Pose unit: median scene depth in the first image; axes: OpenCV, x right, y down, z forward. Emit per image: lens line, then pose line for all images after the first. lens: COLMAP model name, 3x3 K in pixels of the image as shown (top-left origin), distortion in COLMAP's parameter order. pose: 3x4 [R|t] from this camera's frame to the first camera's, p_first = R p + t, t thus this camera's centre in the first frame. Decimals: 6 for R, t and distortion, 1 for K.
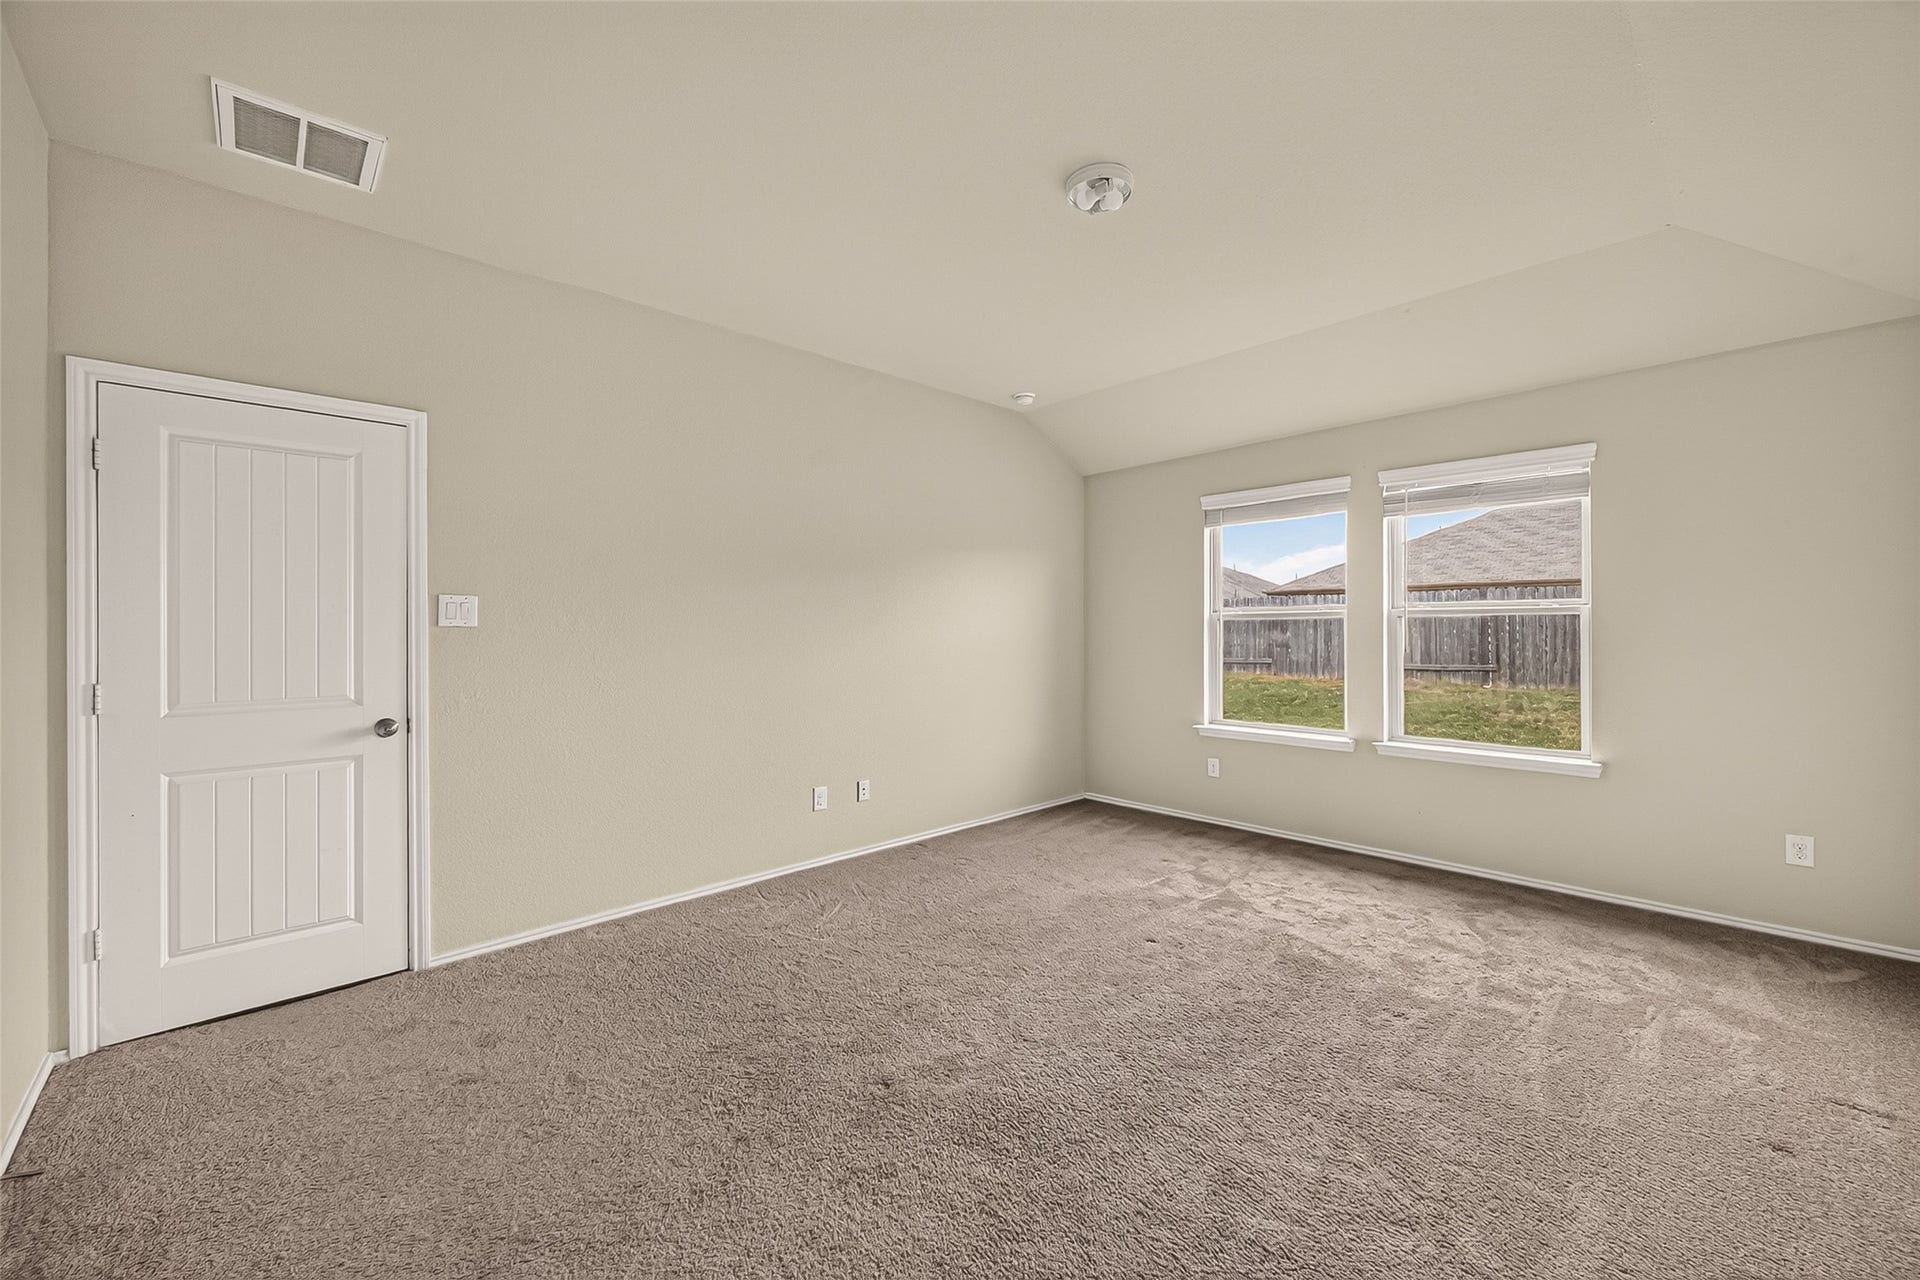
lens RADIAL K [[761.1, 0, 964.9], [0, 761.1, 633.0], [0, 0, 1]] dist [-0.000199, 0.000026]
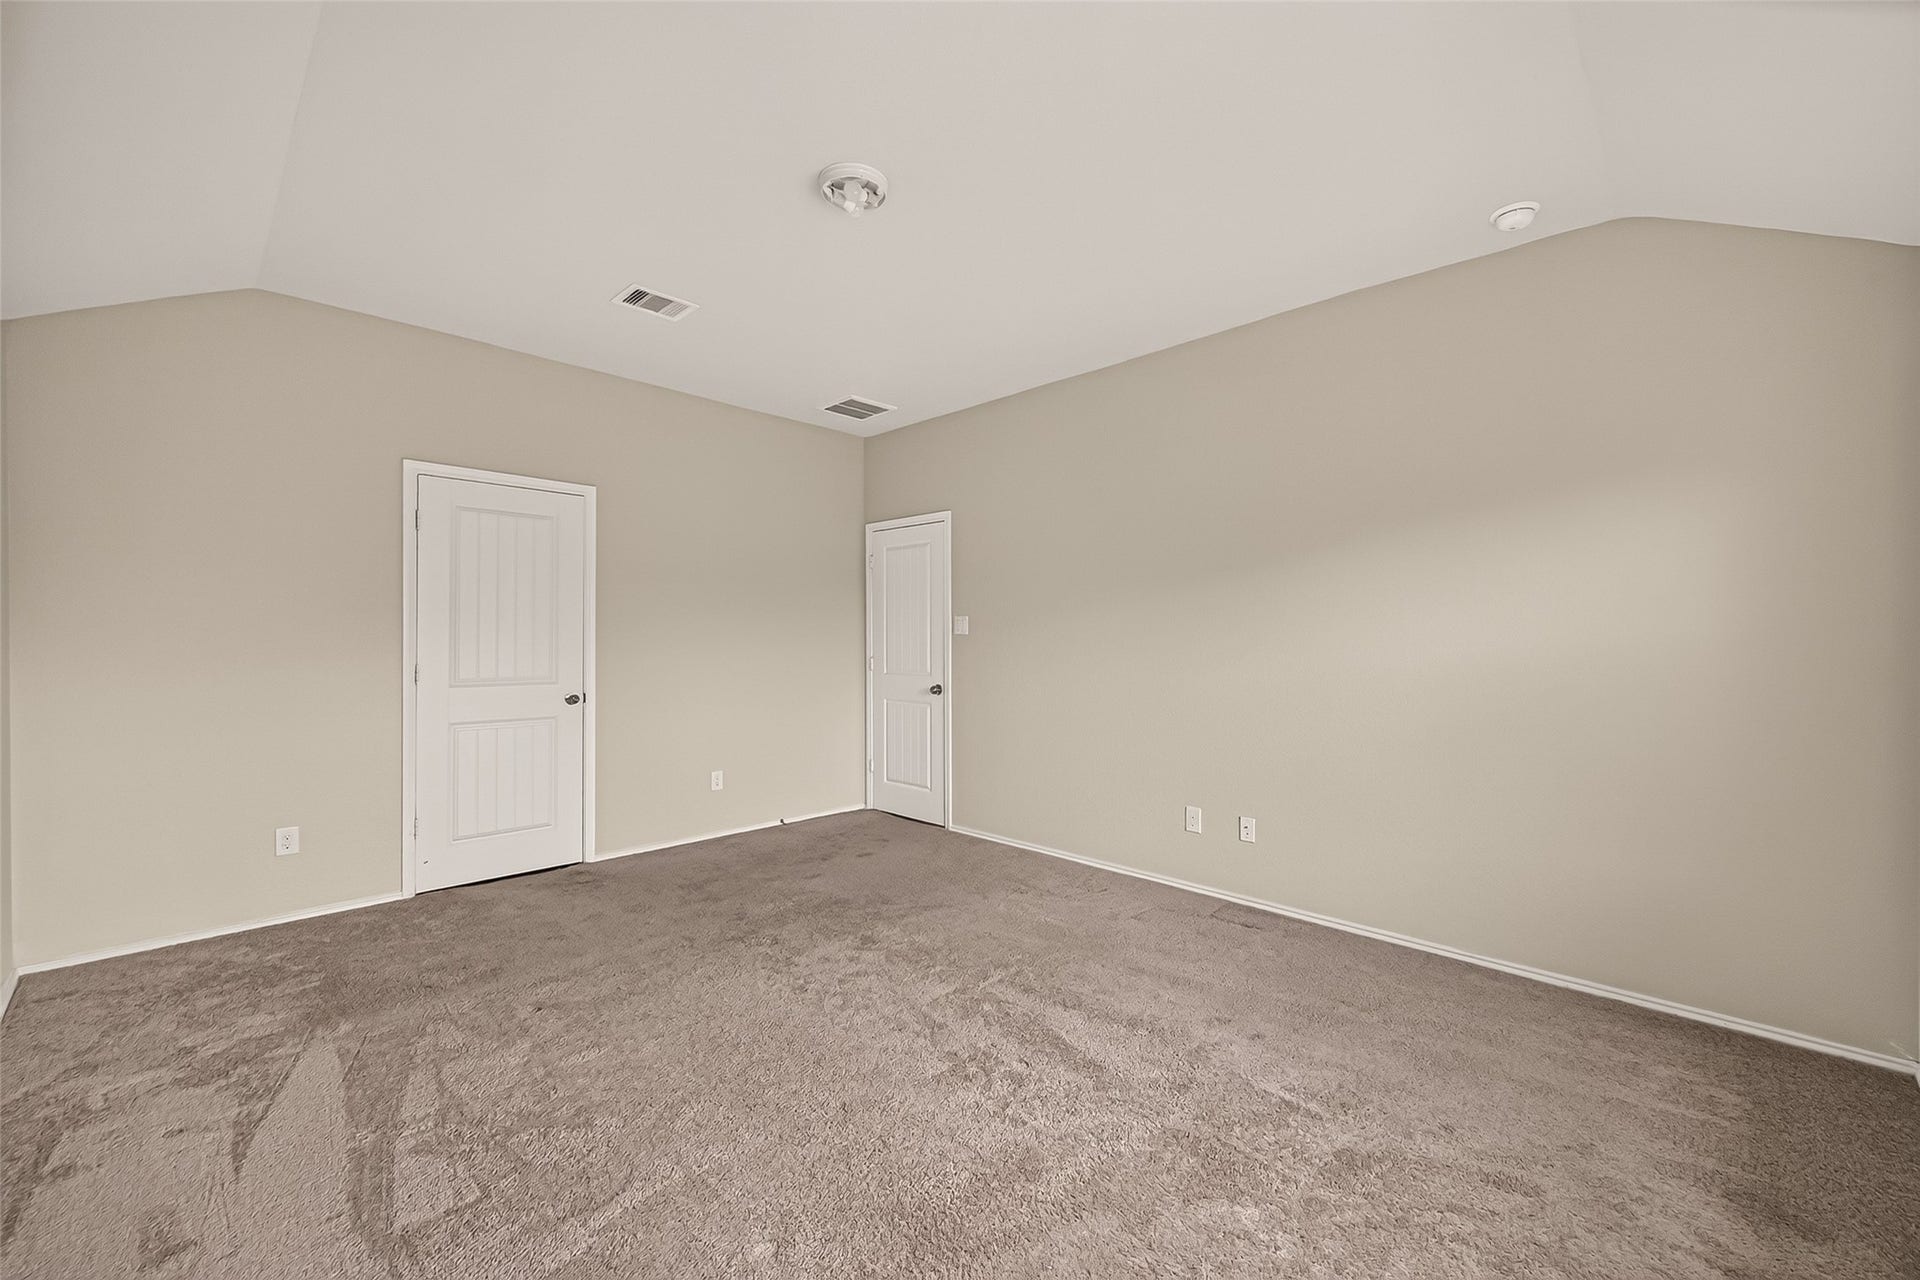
lens RADIAL K [[761.1, 0, 964.9], [0, 761.1, 633.0], [0, 0, 1]] dist [-0.000199, 0.000026]
pose [[0.048563, 0.001897, -0.998818, 0.734028], [-0.004089, 0.999990, 0.001700, -0.010758], [0.998812, 0.004002, 0.048571, 0.684492]]
